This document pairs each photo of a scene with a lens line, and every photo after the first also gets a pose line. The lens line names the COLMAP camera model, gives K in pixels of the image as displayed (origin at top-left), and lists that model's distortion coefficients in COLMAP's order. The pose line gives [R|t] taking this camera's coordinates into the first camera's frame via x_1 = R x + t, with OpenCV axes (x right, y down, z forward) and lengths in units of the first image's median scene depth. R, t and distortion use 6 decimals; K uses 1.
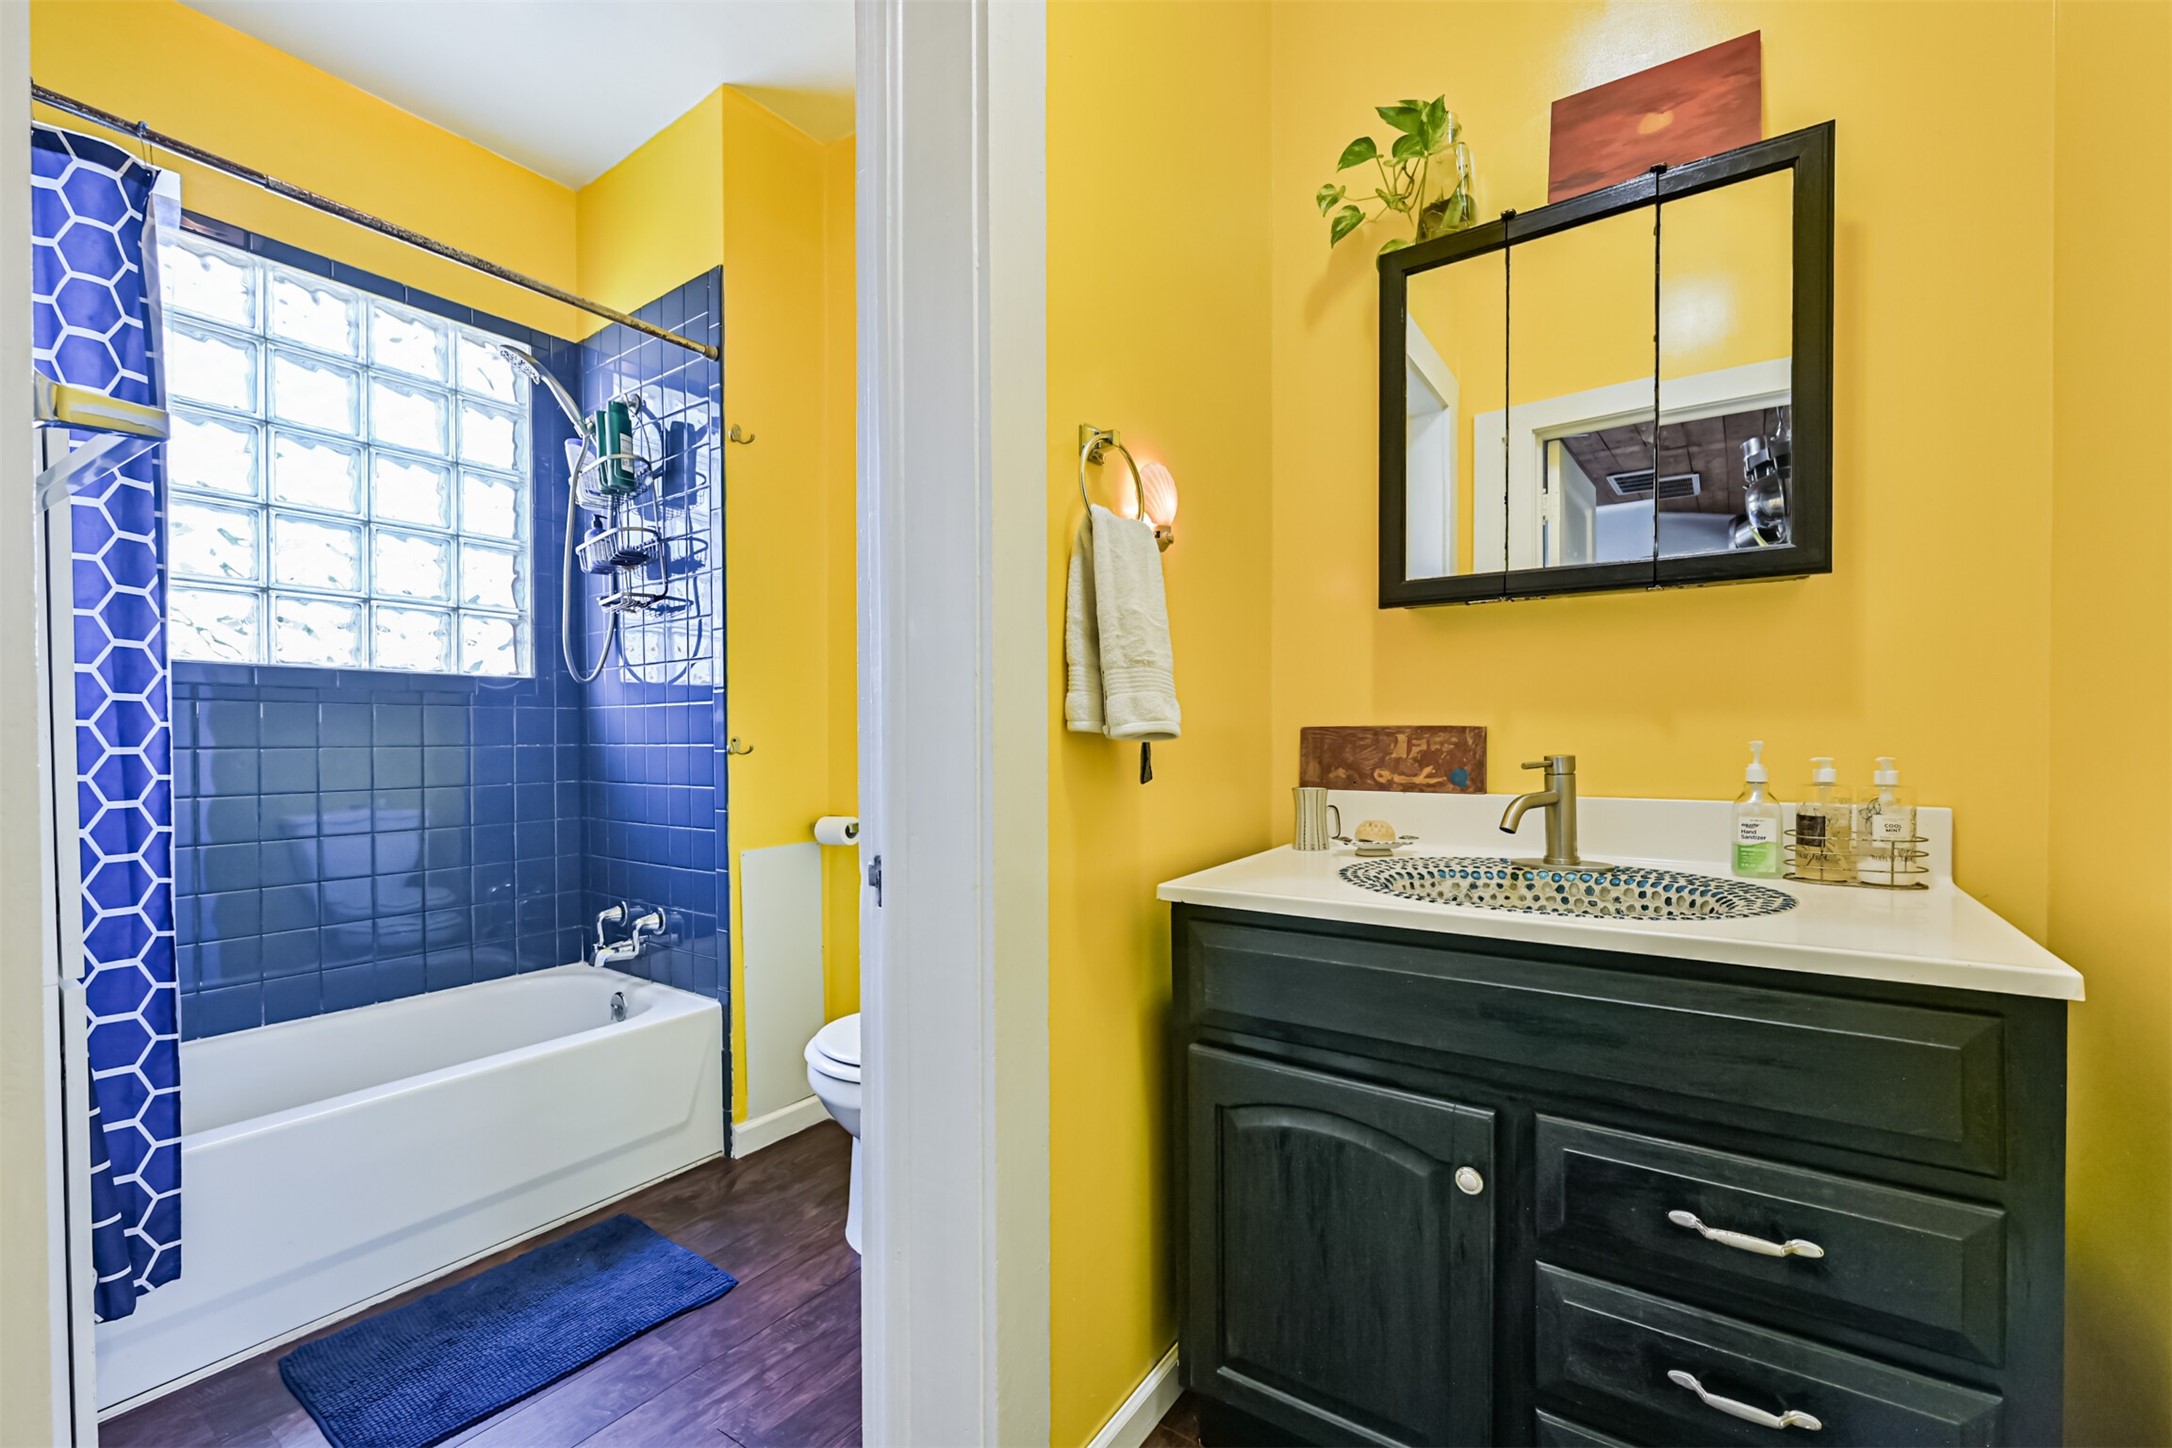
lens RADIAL K [[877.7, 0, 1098.2], [0, 877.7, 745.0], [0, 0, 1]] dist [-0.003977, -0.000280]
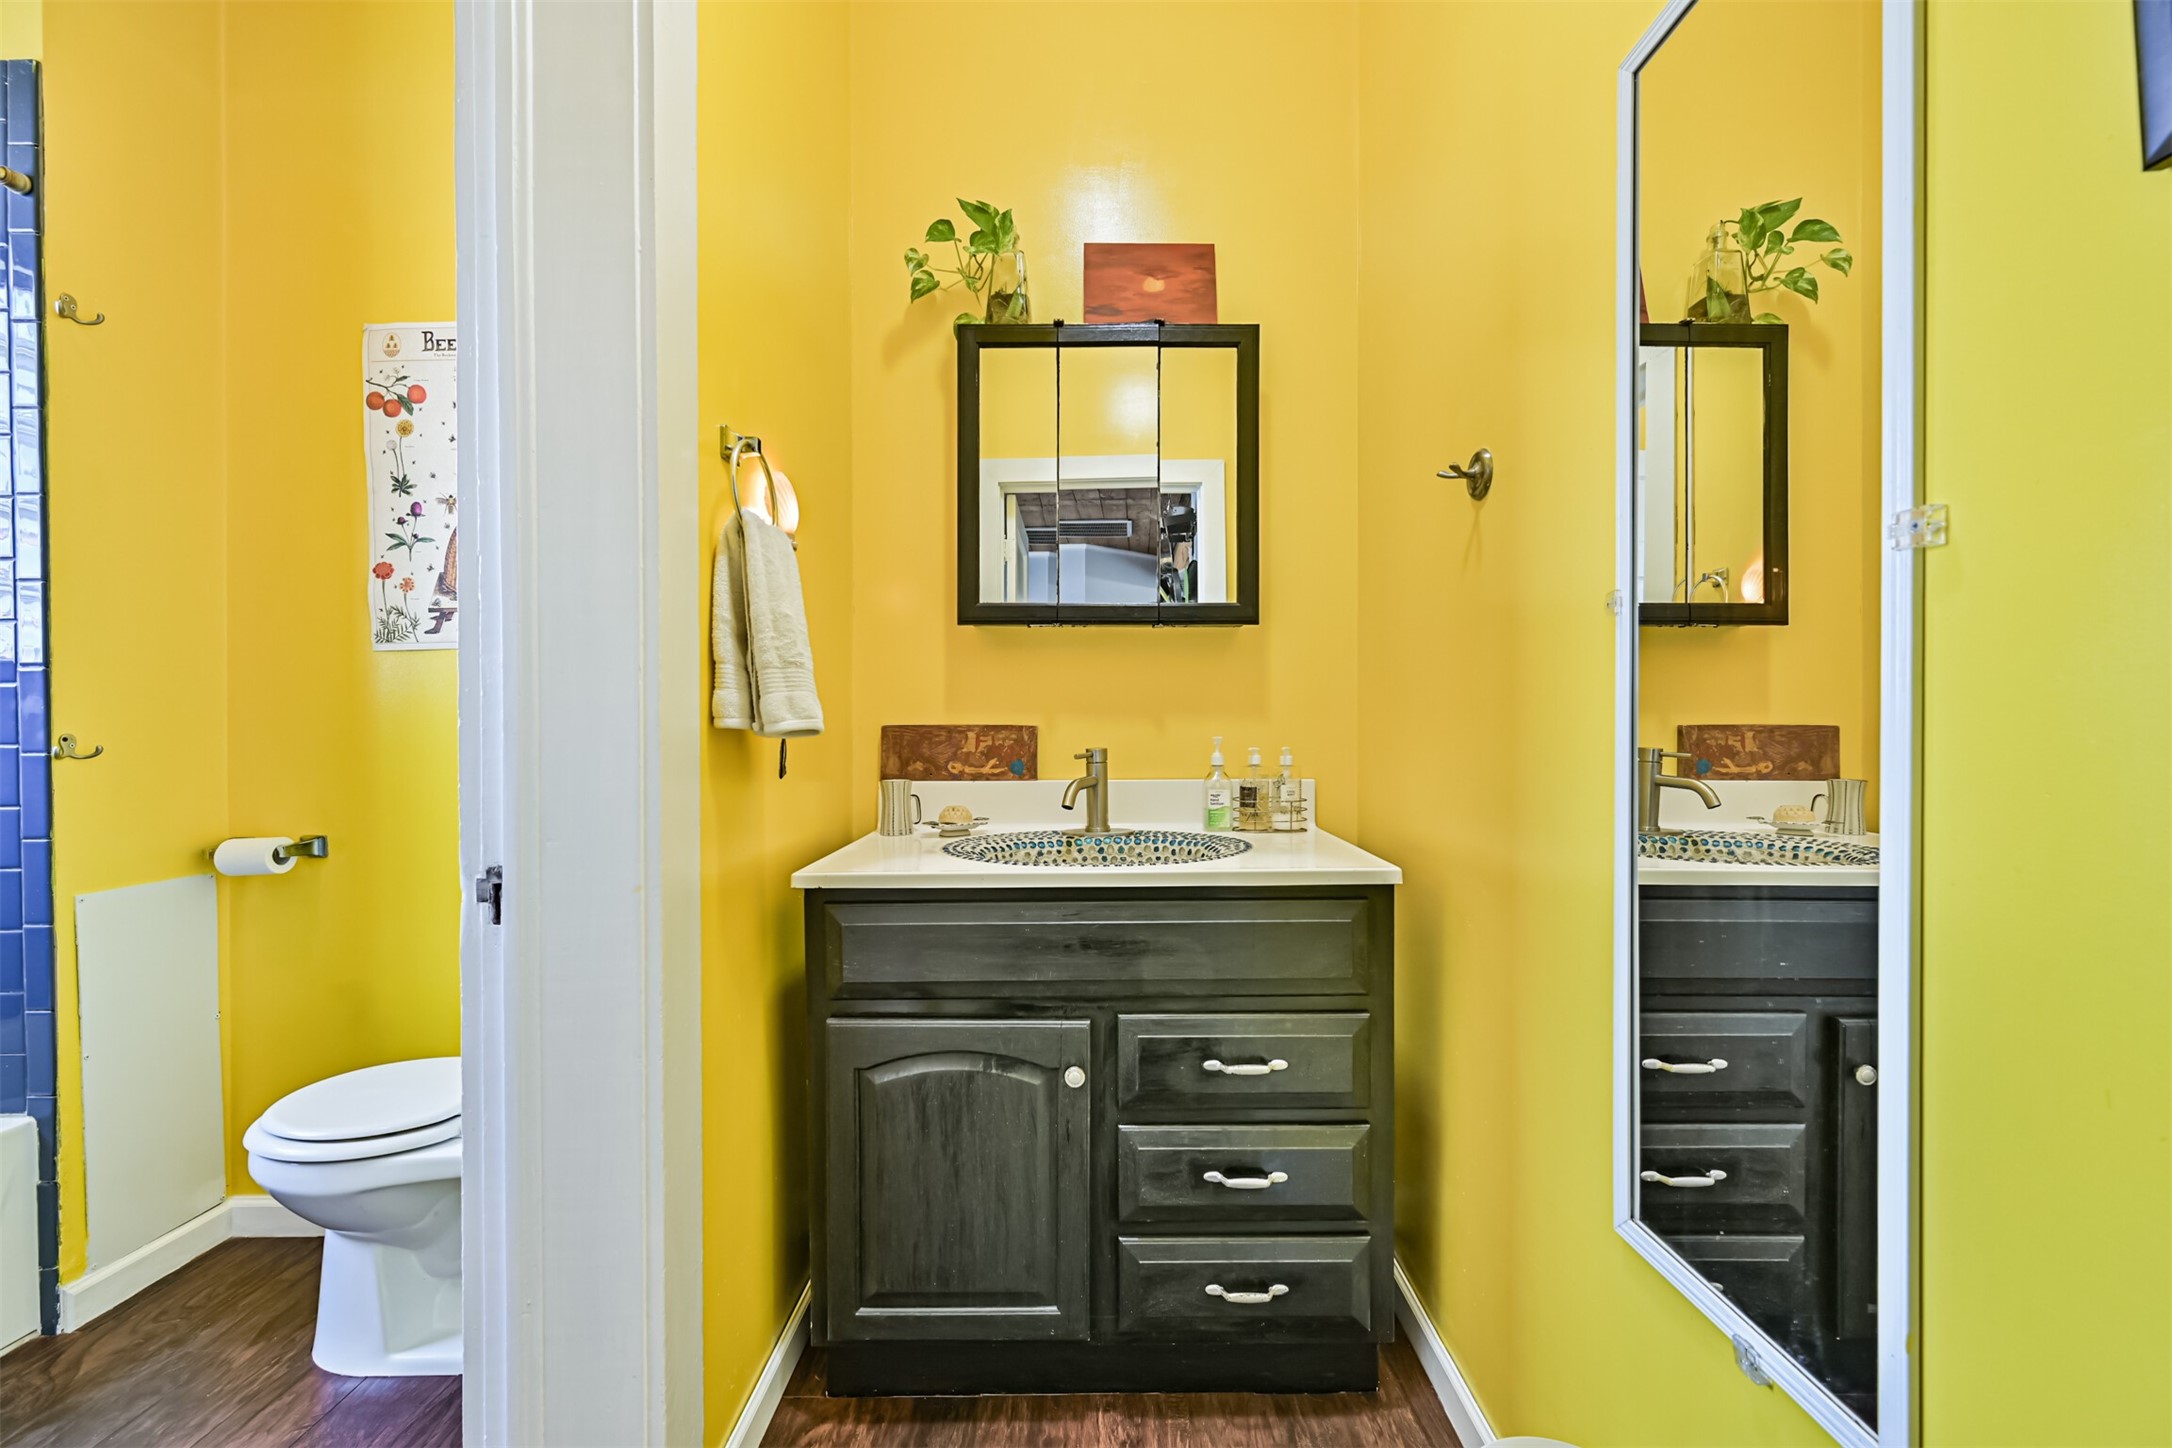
lens RADIAL K [[848.7, 0, 1079.6], [0, 848.7, 736.9], [0, 0, 1]] dist [0.000060, 0.000201]
pose [[0.833895, -0.001548, 0.551920, -0.181009], [0.005314, 0.999972, -0.005223, 0.001295], [-0.551897, 0.007289, 0.833880, -0.036192]]
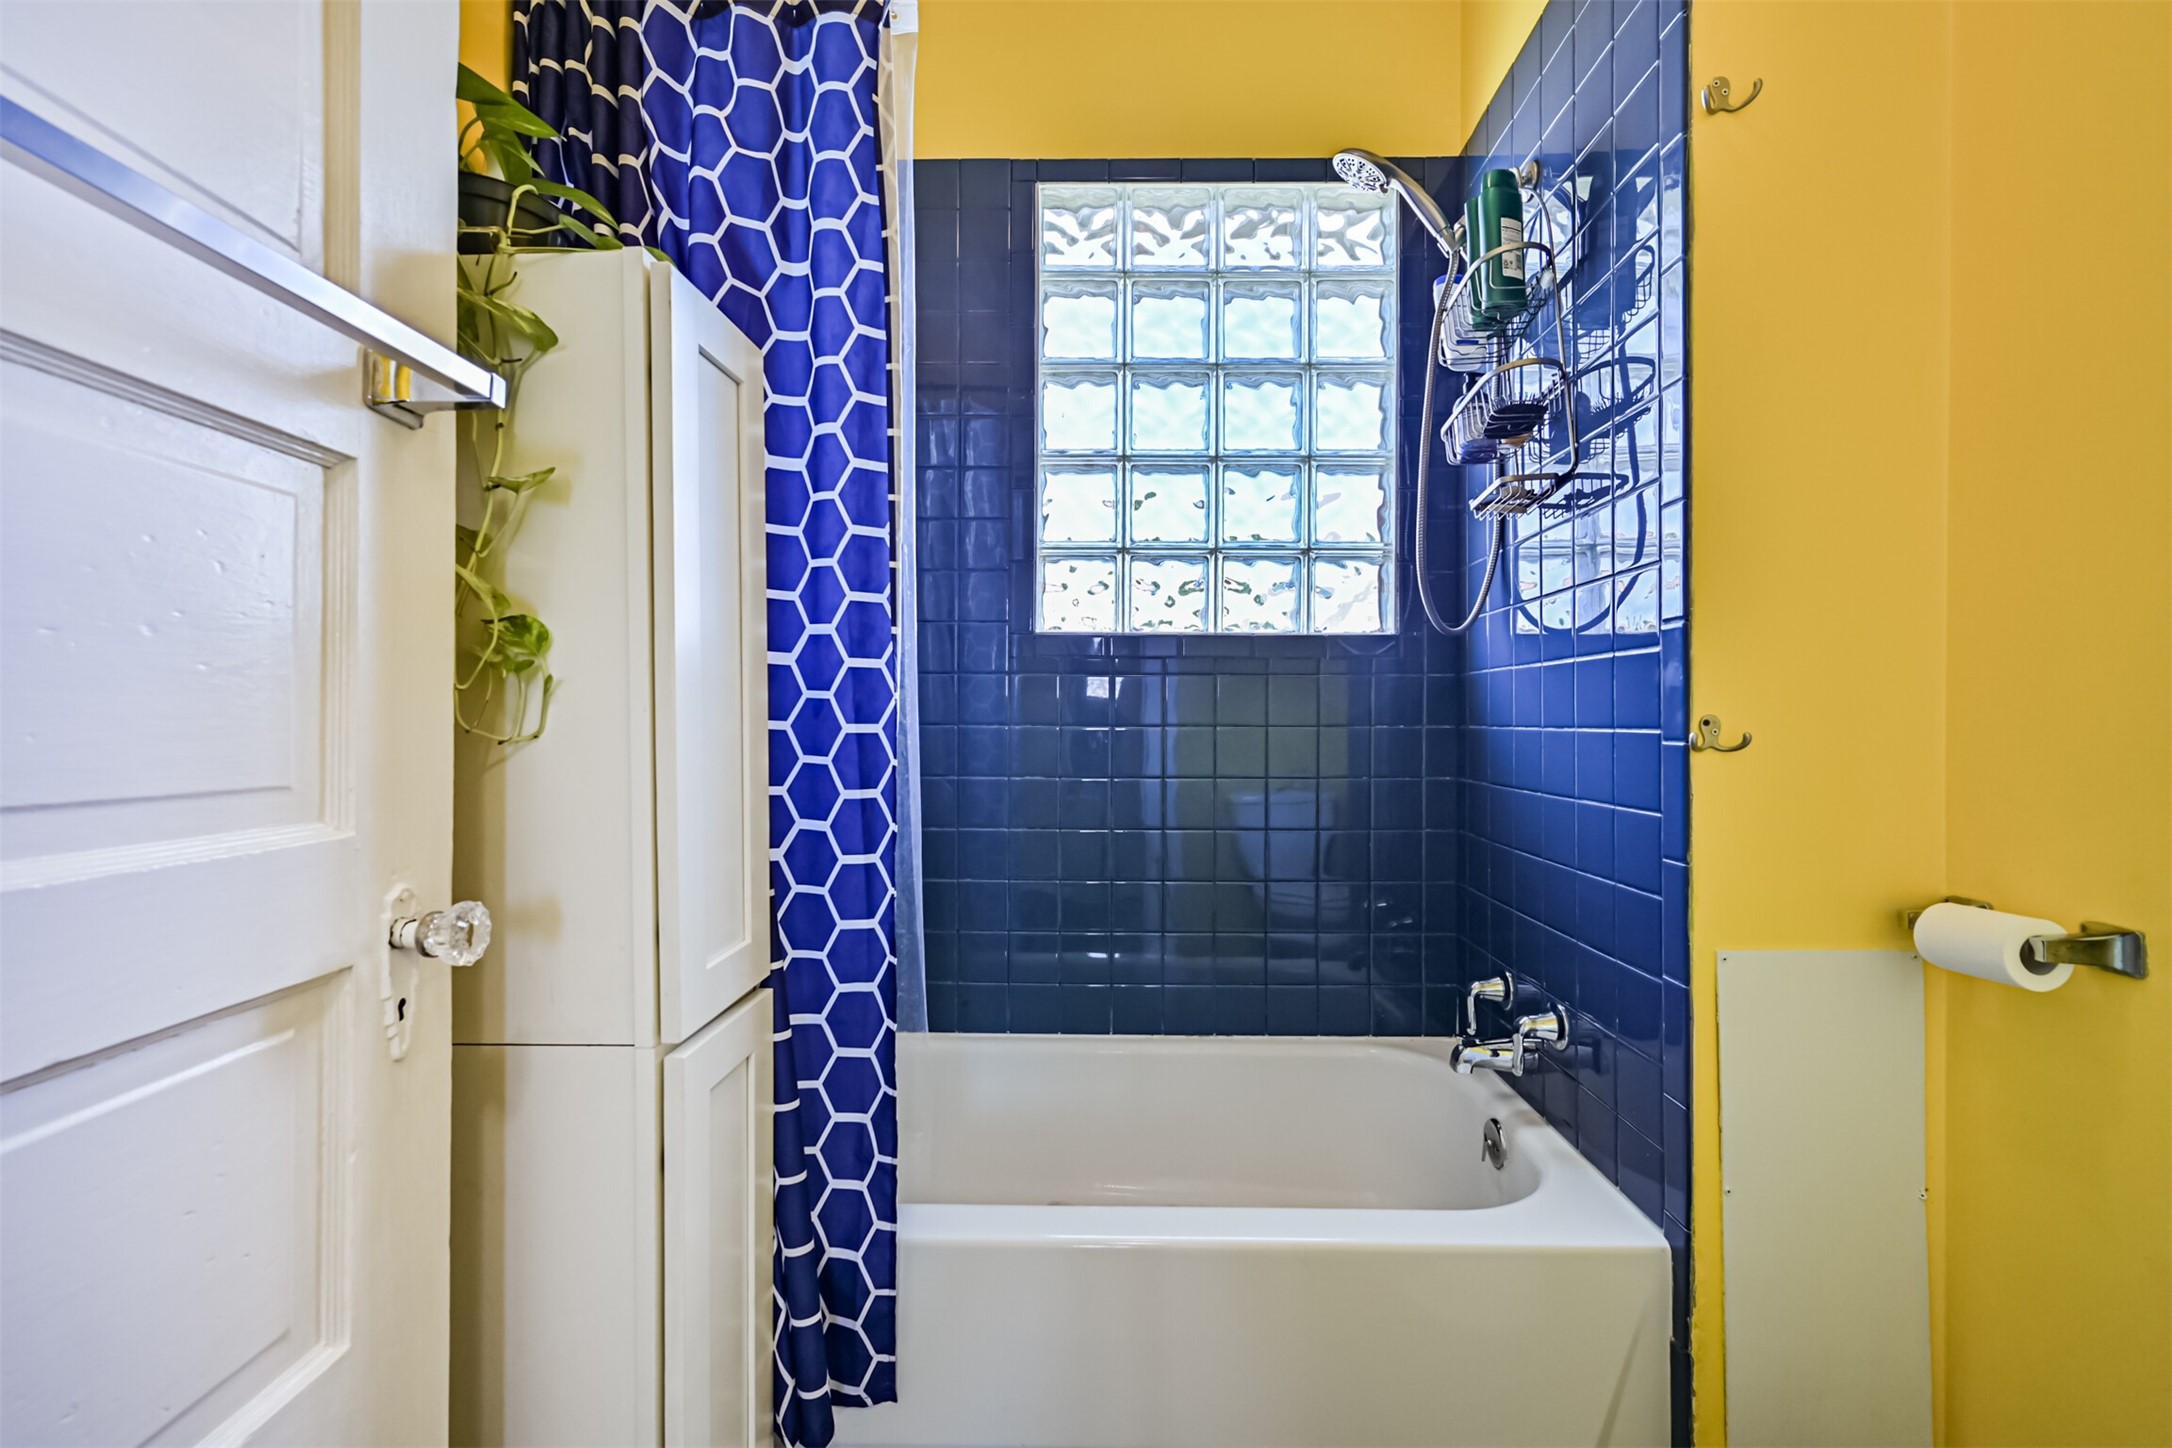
lens RADIAL K [[885.8, 0, 1084.3], [0, 885.8, 719.4], [0, 0, 1]] dist [0.001798, 0.000218]
pose [[0.534783, 0.006833, -0.844962, -0.296982], [-0.012267, 0.999925, 0.000323, -0.004740], [0.844900, 0.010192, 0.534827, 0.719466]]
